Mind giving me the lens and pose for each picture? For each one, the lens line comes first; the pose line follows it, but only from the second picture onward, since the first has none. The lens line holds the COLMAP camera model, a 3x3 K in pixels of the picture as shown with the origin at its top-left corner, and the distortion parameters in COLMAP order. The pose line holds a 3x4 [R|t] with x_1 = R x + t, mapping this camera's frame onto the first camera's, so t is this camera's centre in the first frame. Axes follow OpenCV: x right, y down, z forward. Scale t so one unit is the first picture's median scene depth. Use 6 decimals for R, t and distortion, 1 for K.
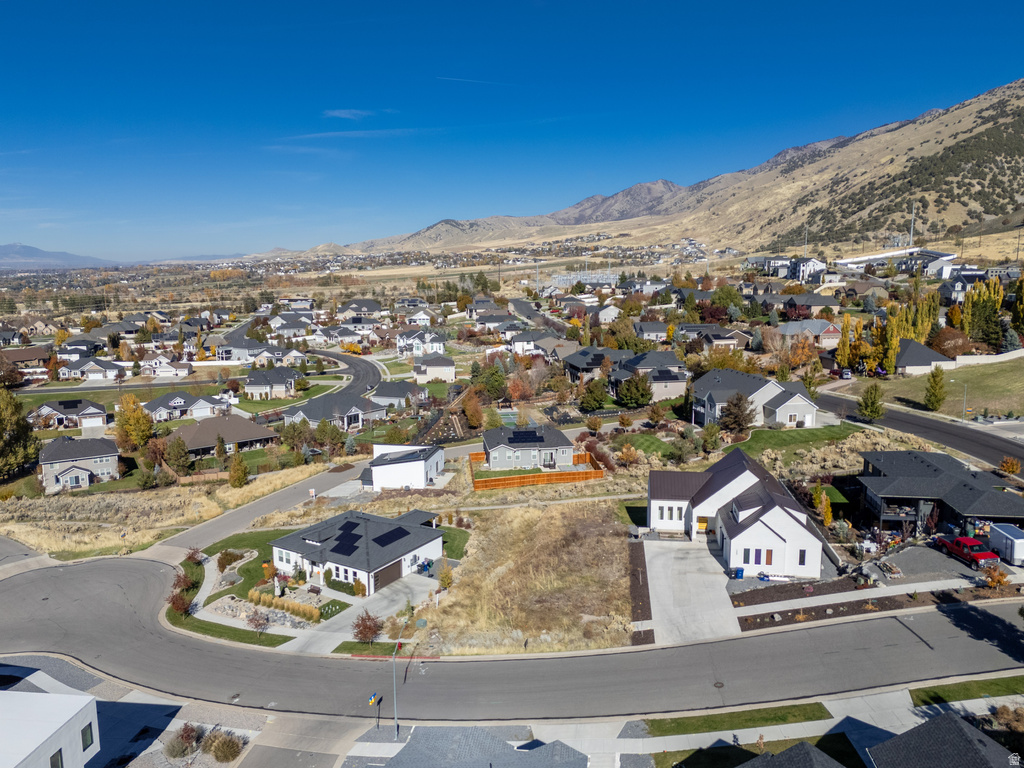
lens RADIAL K [[747.0, 0, 522.1], [0, 747.0, 384.2], [0, 0, 1]] dist [0.094161, -0.089372]
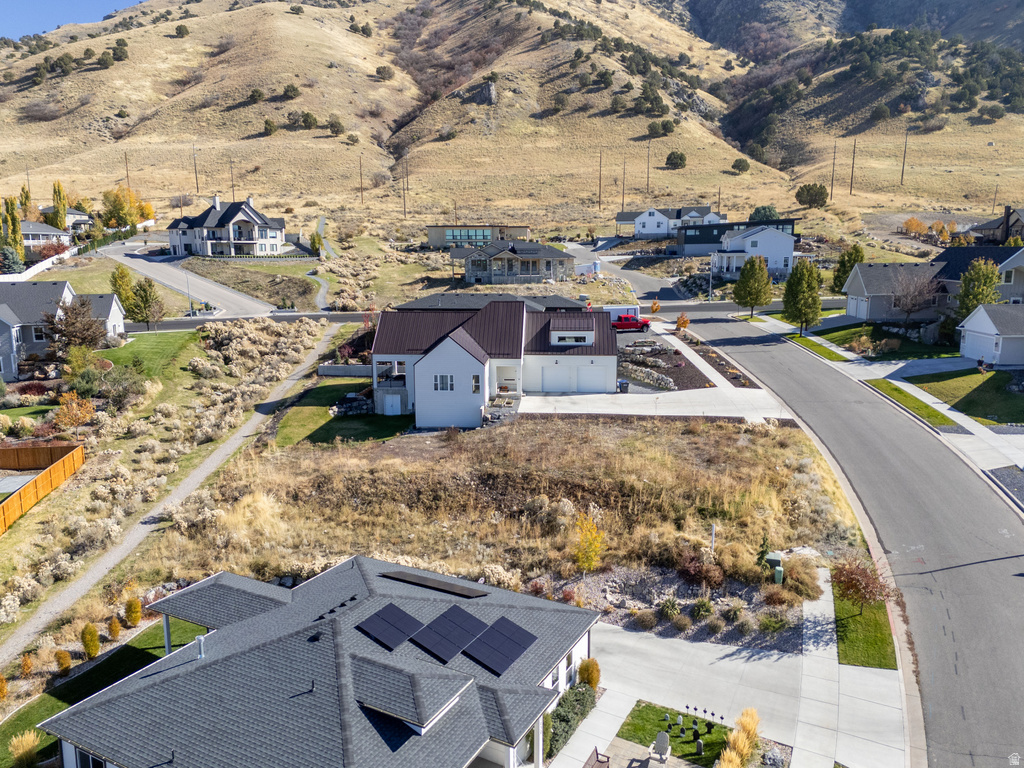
lens RADIAL K [[746.5, 0, 515.4], [0, 746.5, 384.4], [0, 0, 1]] dist [0.075097, -0.062532]
pose [[-0.045478, -0.175193, 0.983483, -0.166773], [0.167797, 0.969174, 0.180403, 0.013507], [-0.984772, 0.173230, -0.014679, 0.297065]]
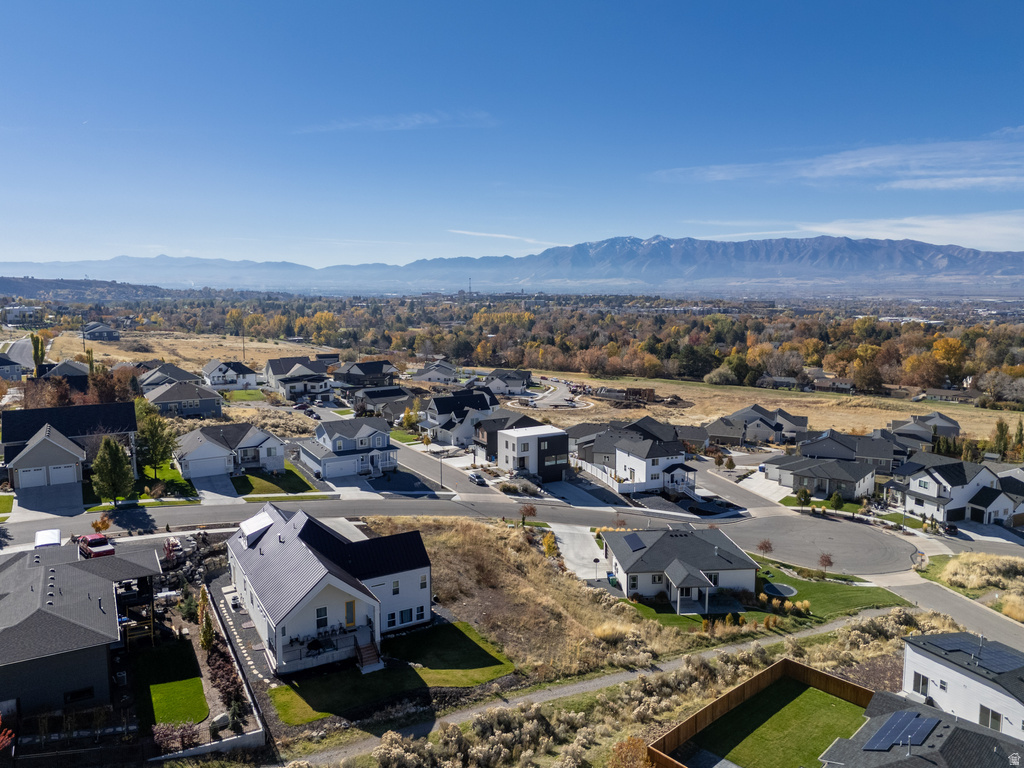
lens RADIAL K [[754.8, 0, 514.3], [0, 754.8, 384.9], [0, 0, 1]] dist [0.085523, -0.071839]
pose [[-0.805795, 0.086757, -0.585805, 0.176071], [-0.091852, 0.958929, 0.268361, -0.086335], [0.585027, 0.270051, -0.764732, 0.518029]]
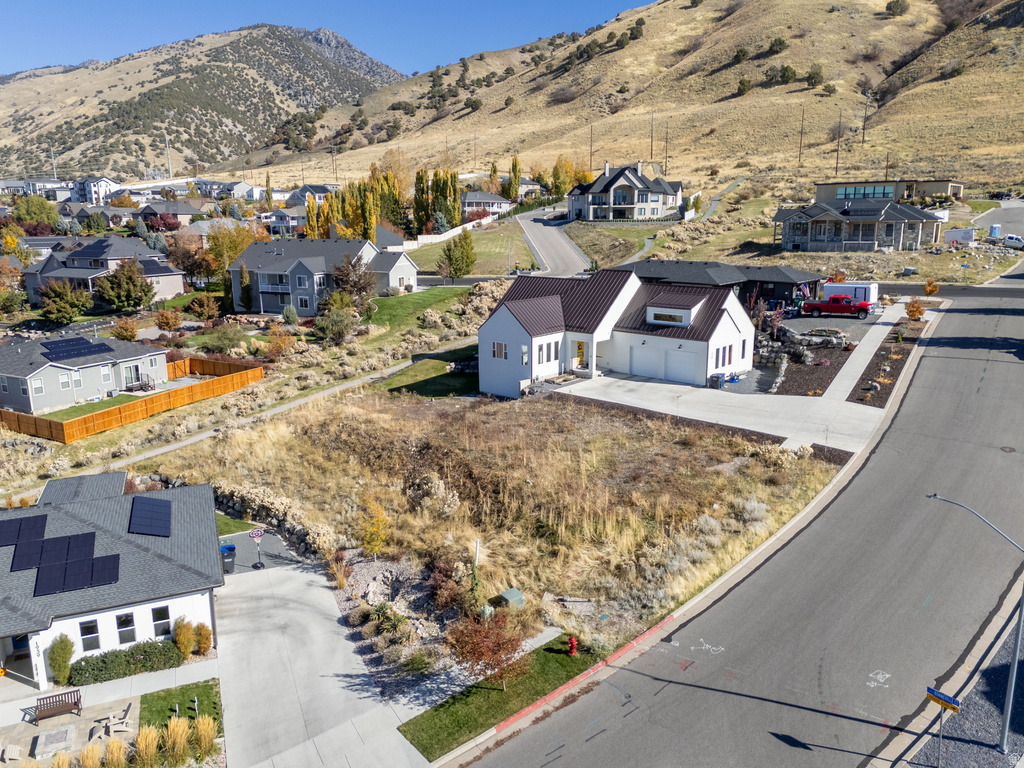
lens RADIAL K [[752.9, 0, 517.9], [0, 752.9, 382.1], [0, 0, 1]] dist [0.069395, -0.054471]
pose [[0.575736, -0.176570, 0.798342, -0.120265], [0.136558, 0.983455, 0.119031, 0.033344], [-0.806151, 0.040490, 0.590323, 0.181693]]
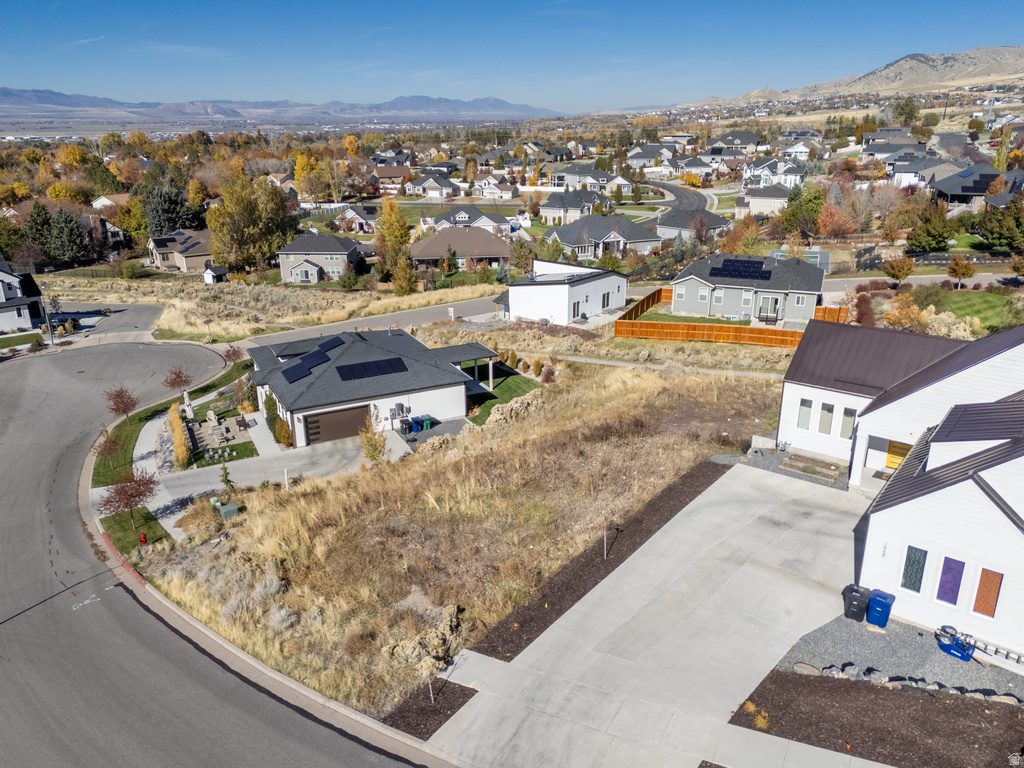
lens RADIAL K [[754.6, 0, 519.5], [0, 754.6, 380.3], [0, 0, 1]] dist [0.081765, -0.069436]
pose [[0.856280, 0.171923, -0.487059, 0.077591], [-0.083850, 0.976739, 0.197358, 0.023516], [0.509660, -0.128154, 0.850778, 0.162087]]
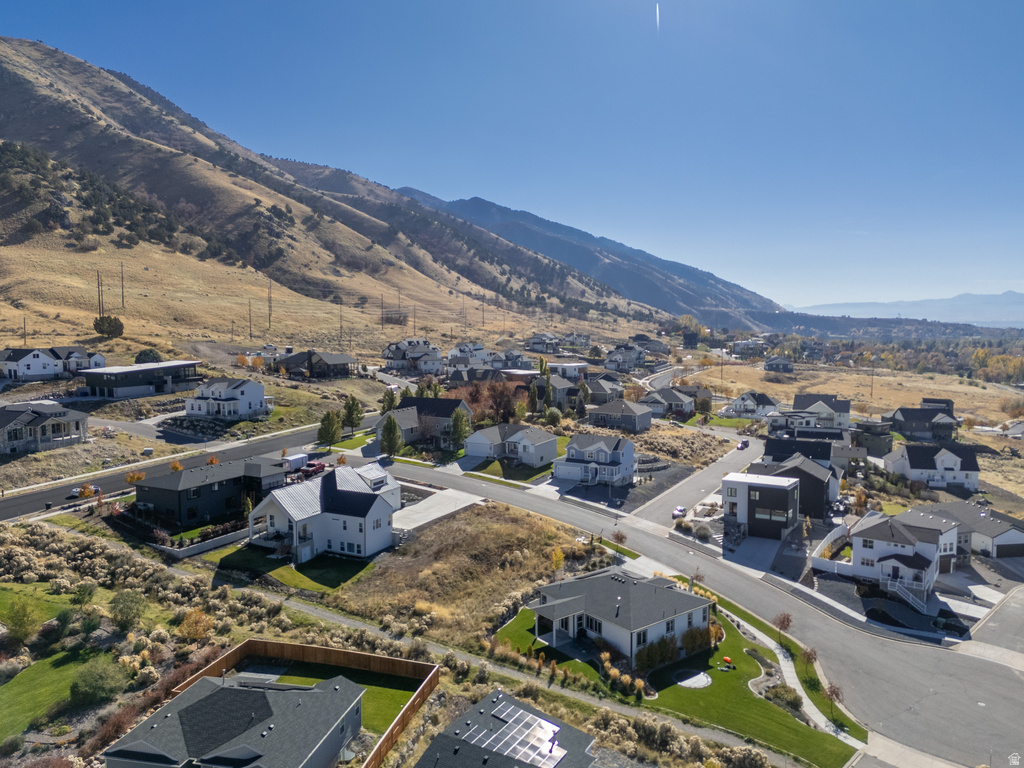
lens RADIAL K [[748.6, 0, 513.8], [0, 748.6, 385.6], [0, 0, 1]] dist [0.100258, -0.109498]
pose [[-0.933098, -0.026873, 0.358616, -0.139455], [0.063533, 0.969201, 0.237937, -0.099086], [-0.353965, 0.244802, -0.902652, 0.606678]]
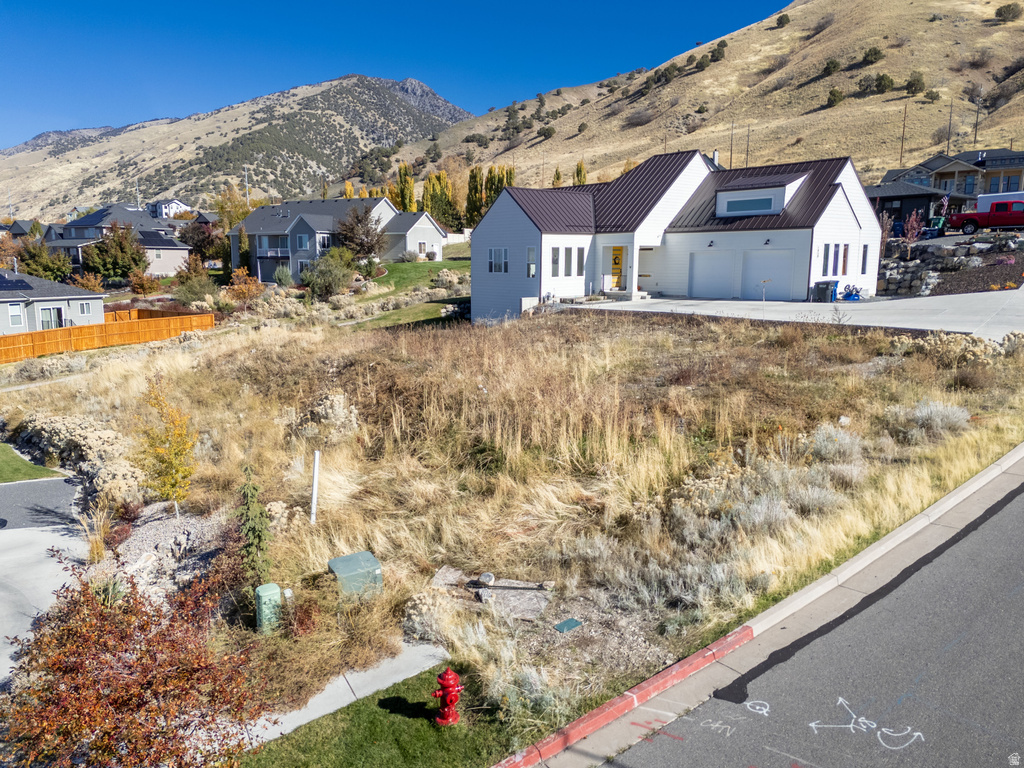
lens RADIAL K [[758.0, 0, 519.1], [0, 758.0, 385.8], [0, 0, 1]] dist [0.067103, -0.050333]
pose [[0.653058, -0.125031, 0.746915, -0.061507], [0.125721, 0.990491, 0.055882, 0.066619], [-0.746800, 0.057408, 0.662567, 0.211798]]
